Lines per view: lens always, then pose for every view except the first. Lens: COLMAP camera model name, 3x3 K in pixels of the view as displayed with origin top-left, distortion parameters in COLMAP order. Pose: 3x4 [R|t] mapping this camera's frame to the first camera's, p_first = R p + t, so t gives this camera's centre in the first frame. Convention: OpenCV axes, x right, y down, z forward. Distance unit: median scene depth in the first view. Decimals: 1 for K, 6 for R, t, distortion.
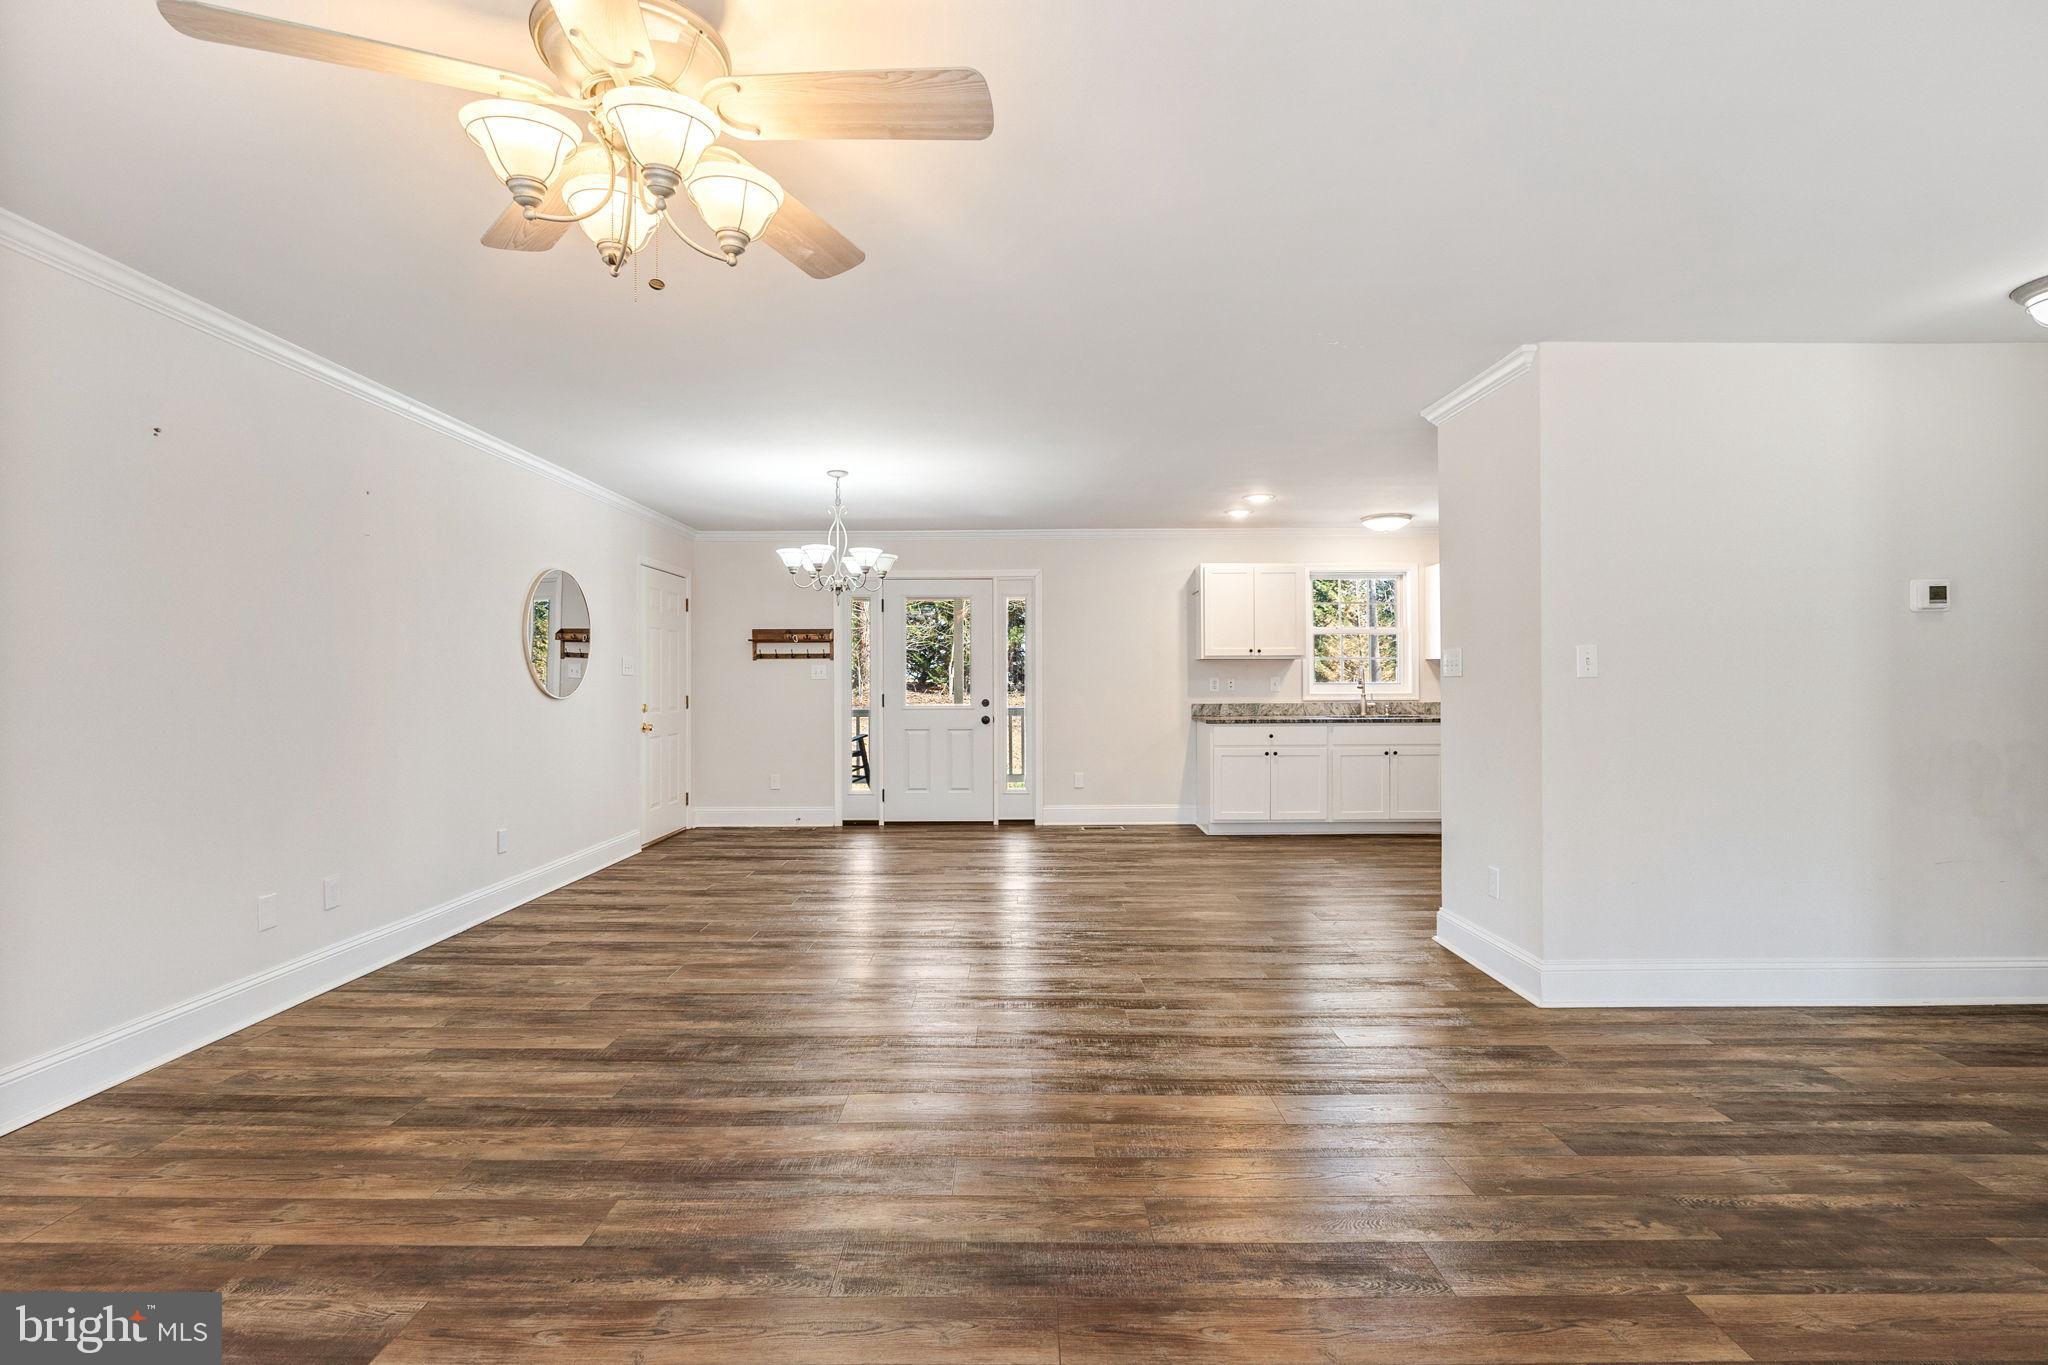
lens RADIAL K [[939.5, 0, 1021.7], [0, 939.5, 686.6], [0, 0, 1]] dist [-0.009012, 0.000518]
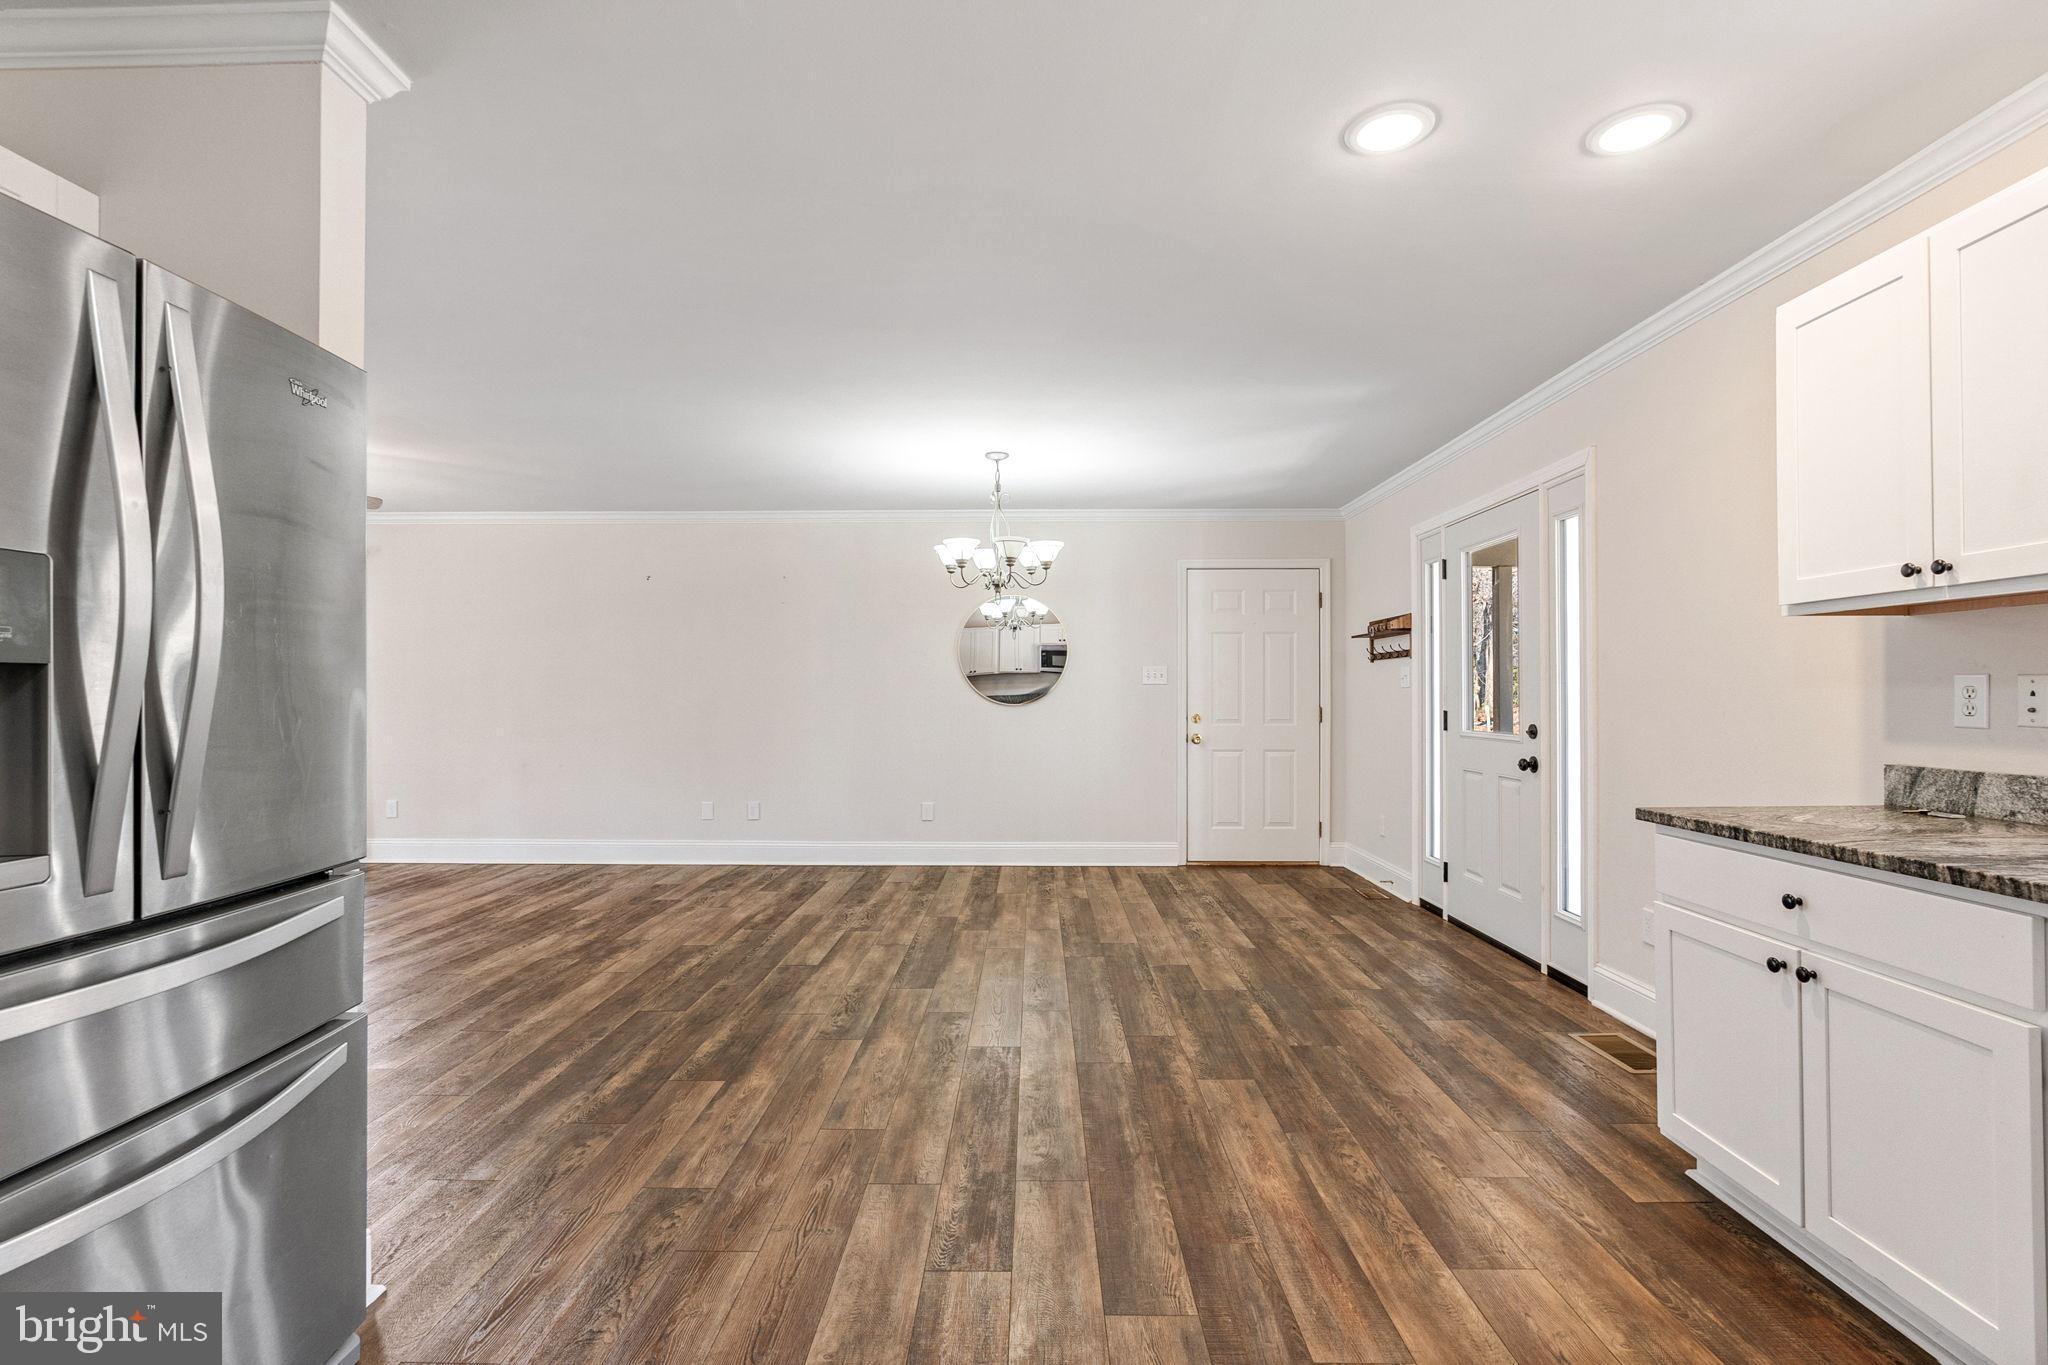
lens RADIAL K [[939.5, 0, 1021.7], [0, 939.5, 686.6], [0, 0, 1]] dist [-0.009012, 0.000518]
pose [[-0.016310, -0.003649, -0.999860, 1.022260], [-0.004387, 0.999984, -0.003578, -0.008677], [0.999857, 0.004328, -0.016326, 1.541195]]
